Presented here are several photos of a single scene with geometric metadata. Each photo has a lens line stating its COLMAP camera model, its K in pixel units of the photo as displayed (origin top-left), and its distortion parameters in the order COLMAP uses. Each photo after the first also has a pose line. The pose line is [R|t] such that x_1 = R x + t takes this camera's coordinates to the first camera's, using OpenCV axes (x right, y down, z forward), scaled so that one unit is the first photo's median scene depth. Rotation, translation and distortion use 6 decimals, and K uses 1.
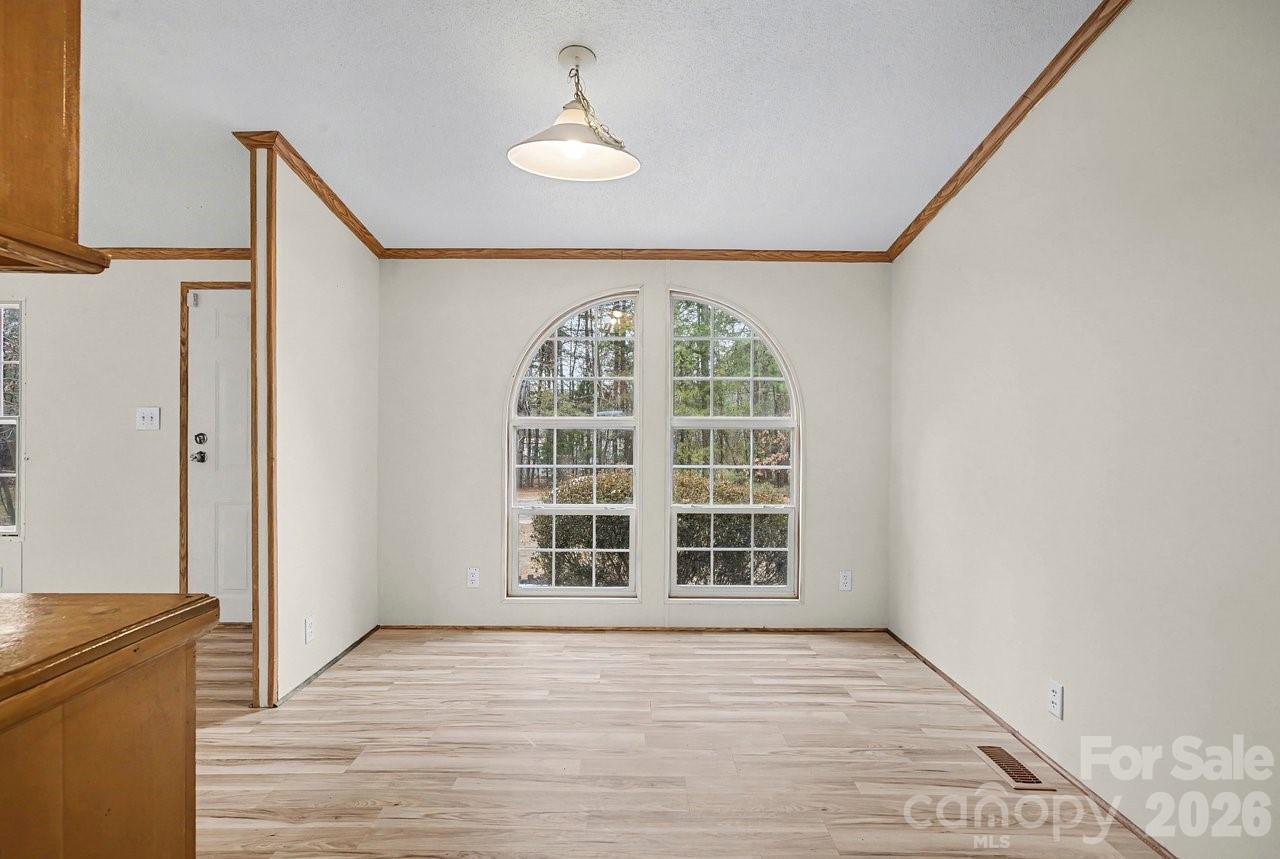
lens RADIAL K [[642.3, 0, 634.5], [0, 642.3, 424.3], [0, 0, 1]] dist [0.002124, -0.000073]
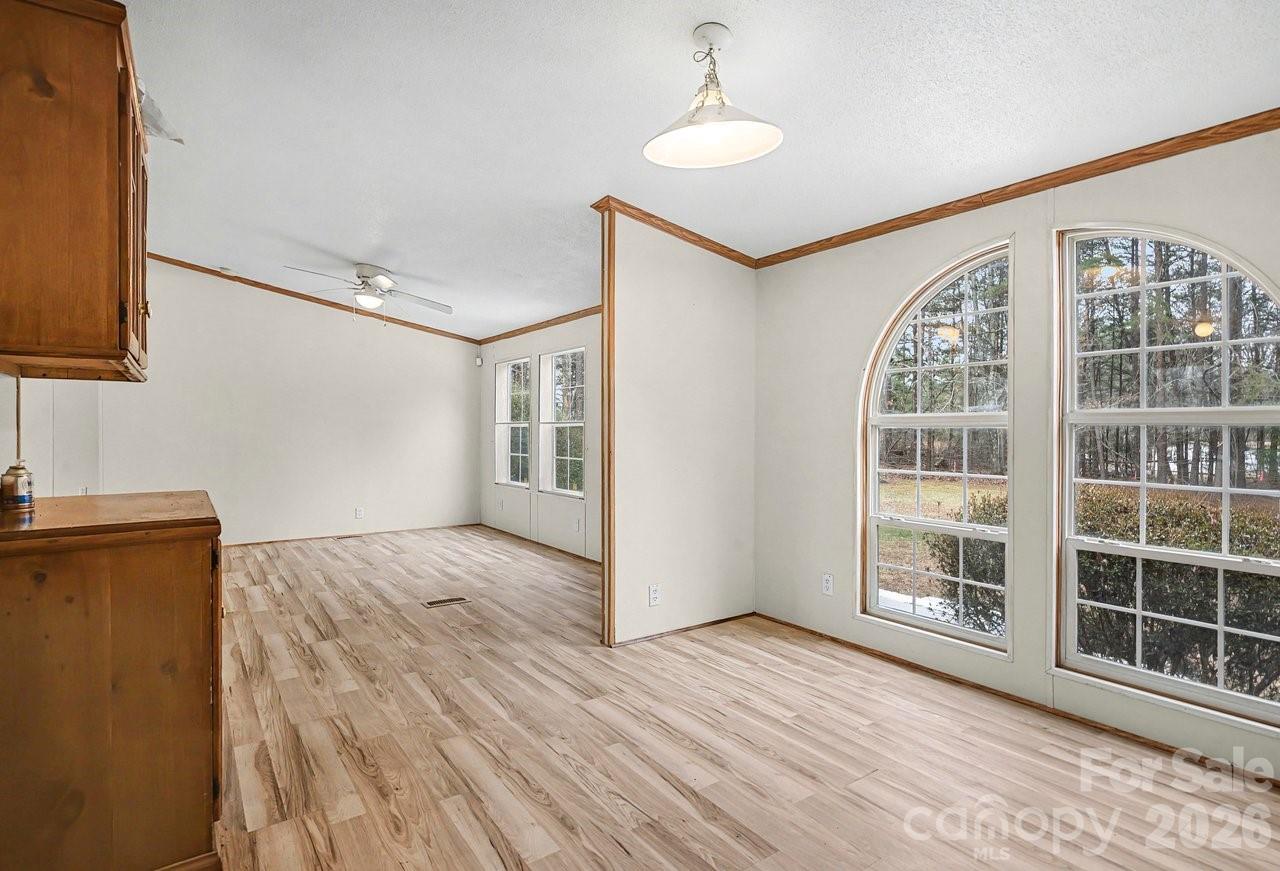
lens RADIAL K [[653.3, 0, 638.1], [0, 653.3, 426.0], [0, 0, 1]] dist [-0.000769, 0.000072]
pose [[0.575198, -0.006335, -0.817990, 0.388396], [0.009296, 0.999956, -0.001207, 0.002234], [0.817962, -0.006909, 0.575231, 0.219263]]
